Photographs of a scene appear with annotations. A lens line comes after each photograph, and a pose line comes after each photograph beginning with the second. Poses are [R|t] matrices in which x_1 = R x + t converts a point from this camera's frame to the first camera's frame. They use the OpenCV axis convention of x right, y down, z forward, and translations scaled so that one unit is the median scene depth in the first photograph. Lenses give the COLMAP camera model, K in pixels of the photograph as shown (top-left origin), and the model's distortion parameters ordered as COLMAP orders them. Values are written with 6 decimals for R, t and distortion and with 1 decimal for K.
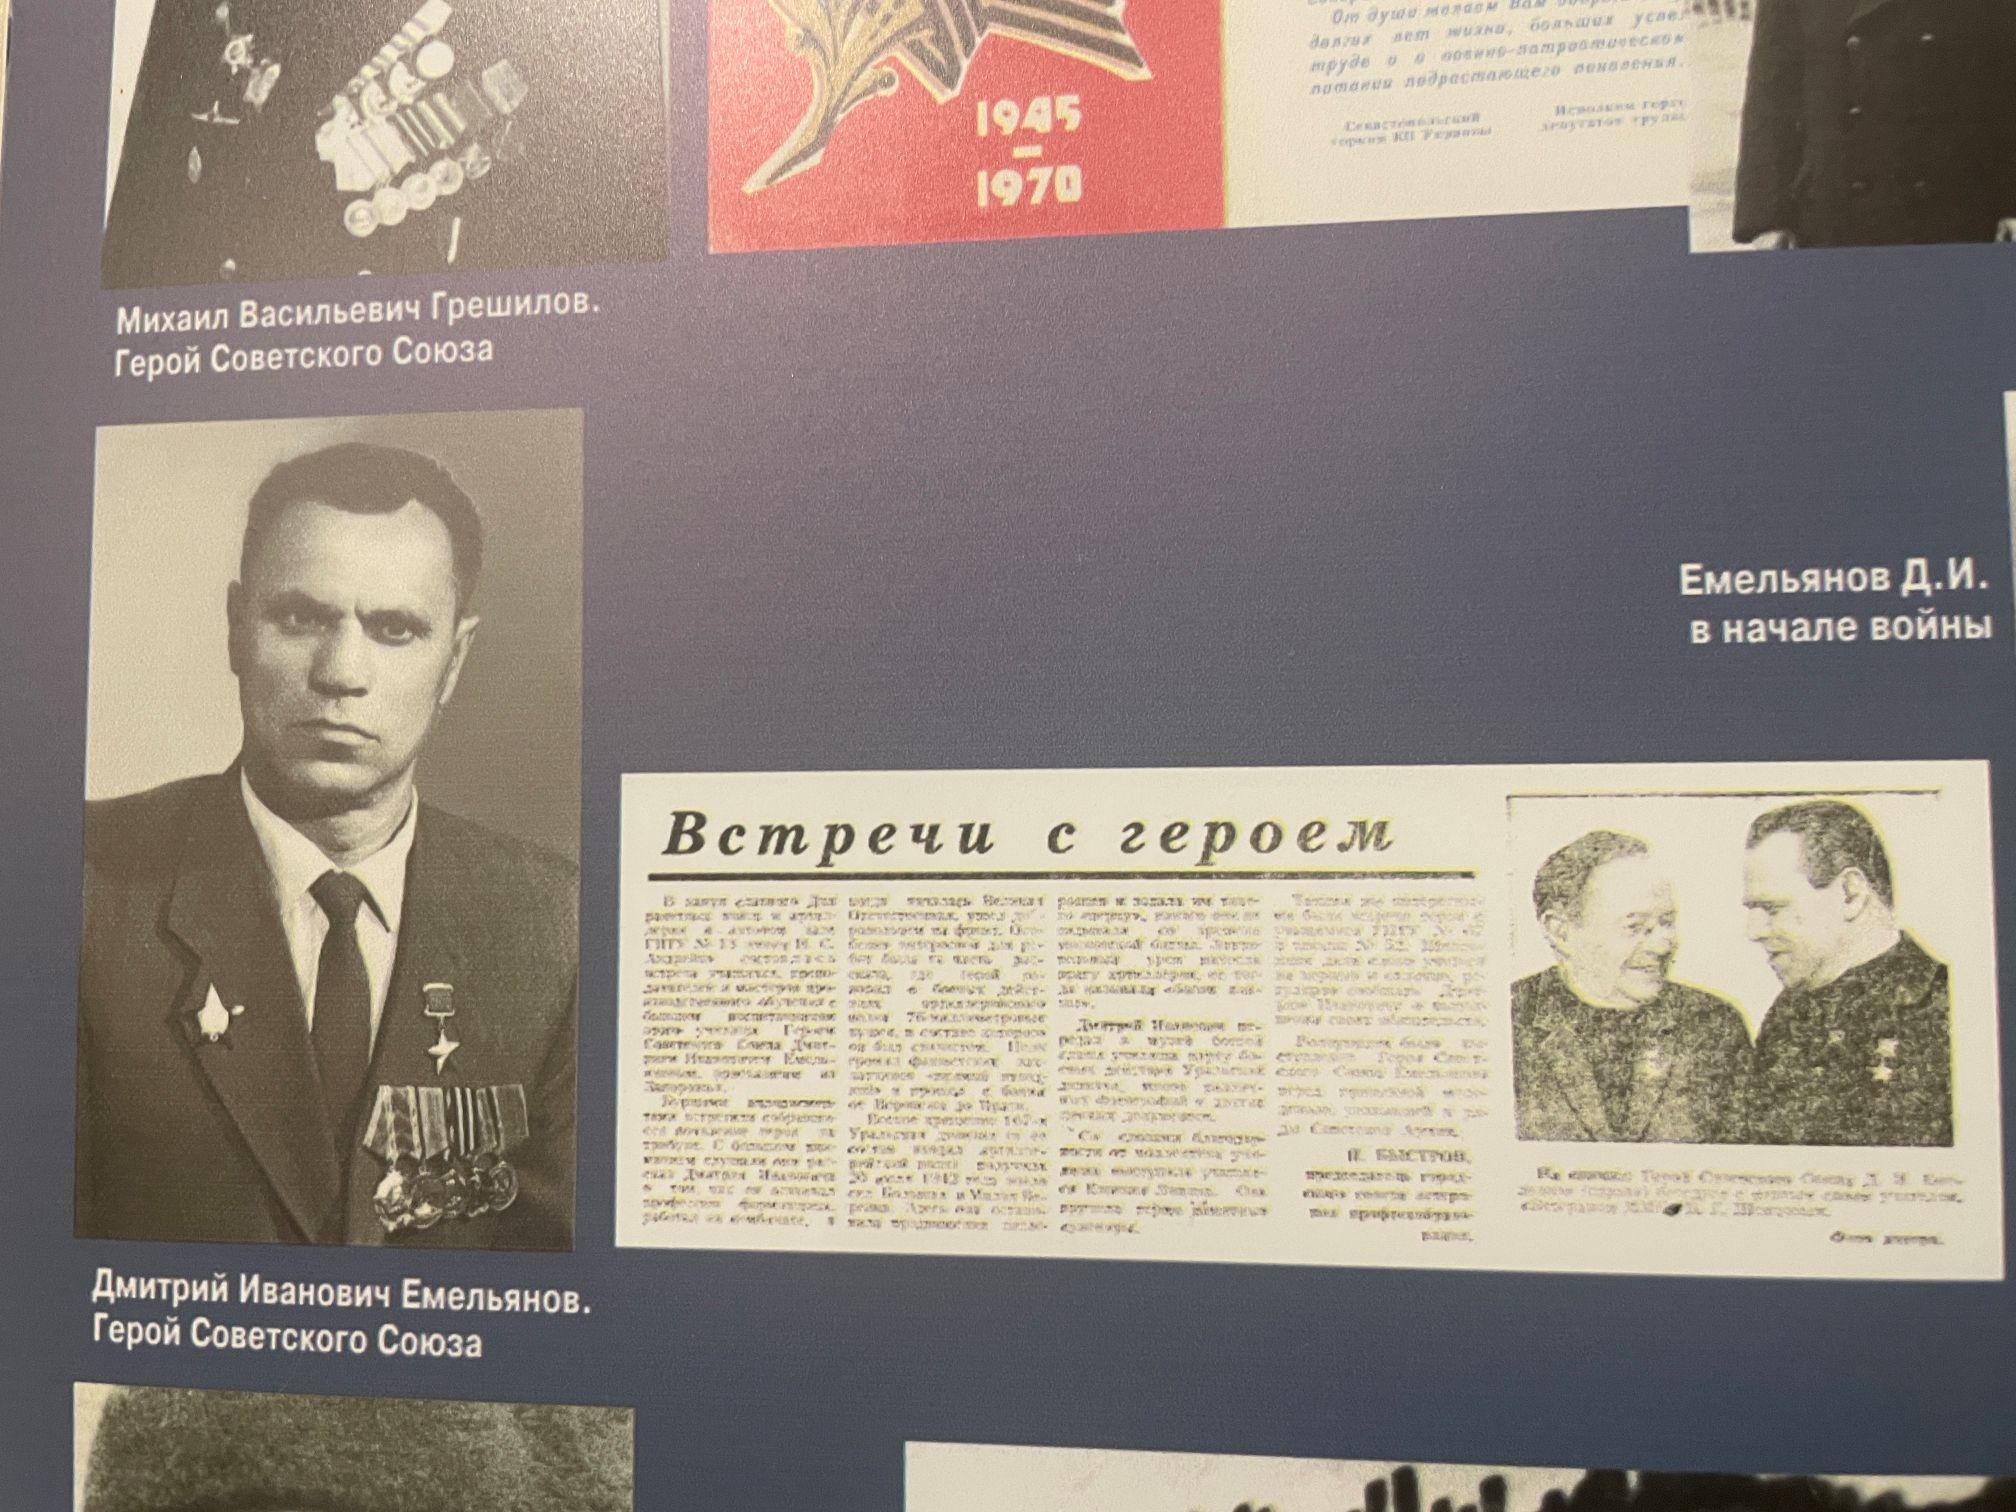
lens RADIAL K [[1526.0, 0, 1008.7], [0, 1526.0, 756.4], [0, 0, 1]] dist [0.000382, -0.006045]
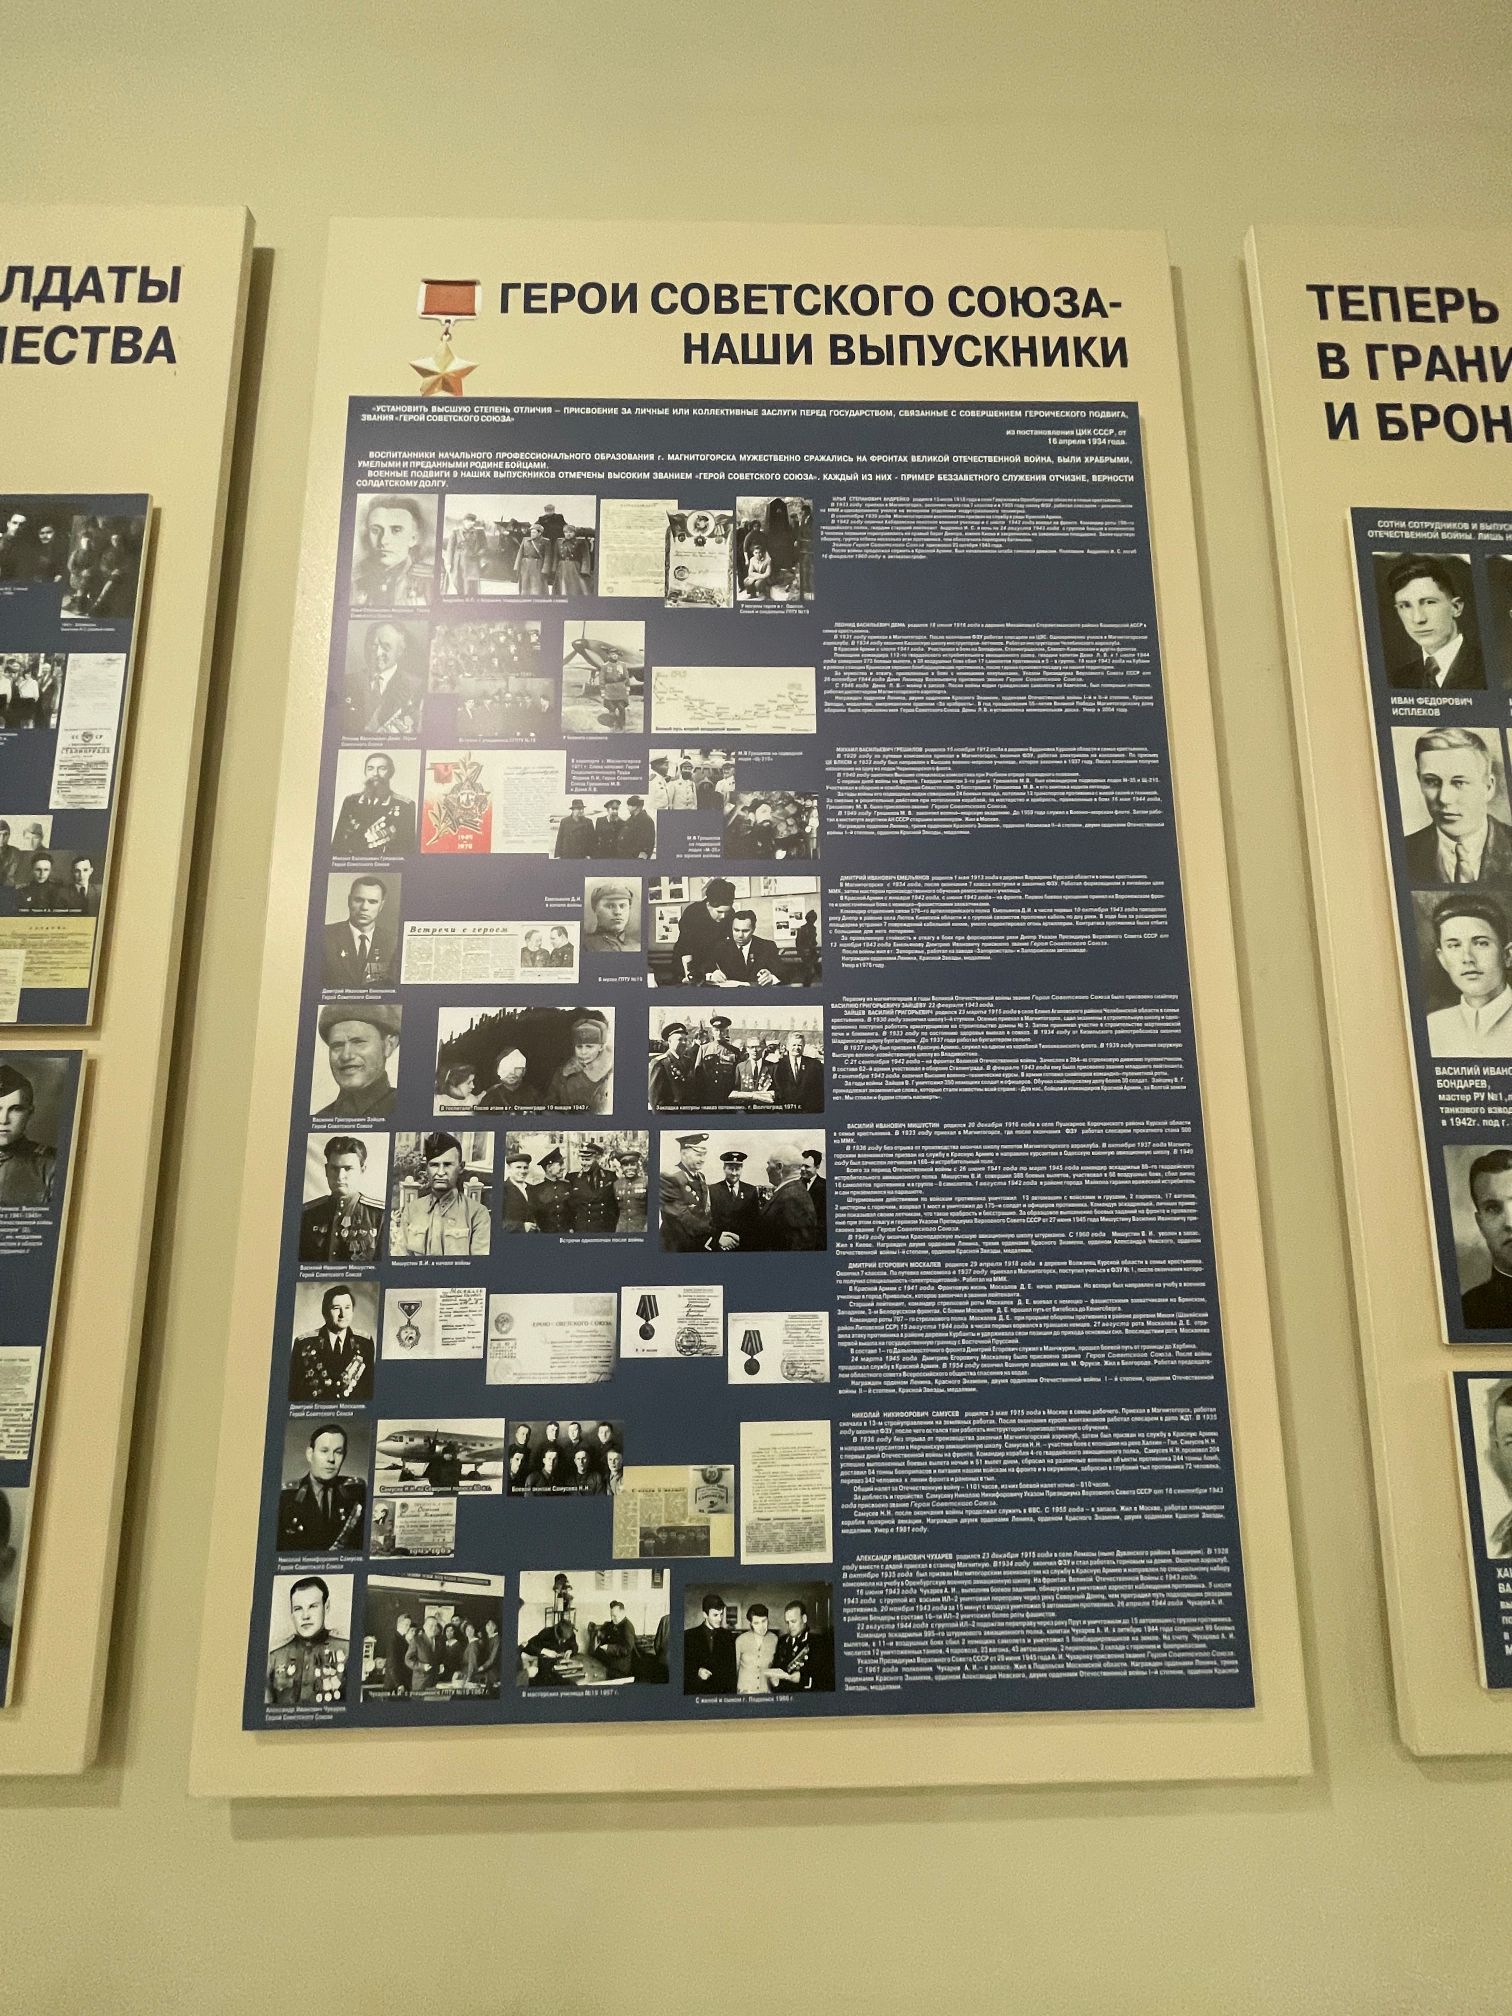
lens RADIAL K [[811.6, 0, 755.7], [0, 811.6, 1008.4], [0, 0, 1]] dist [-0.000095, -0.000012]
pose [[0.991420, 0.018390, 0.129416, 0.925148], [-0.004623, 0.994367, -0.105890, 0.833940], [-0.130634, 0.104383, 0.985920, -3.034772]]
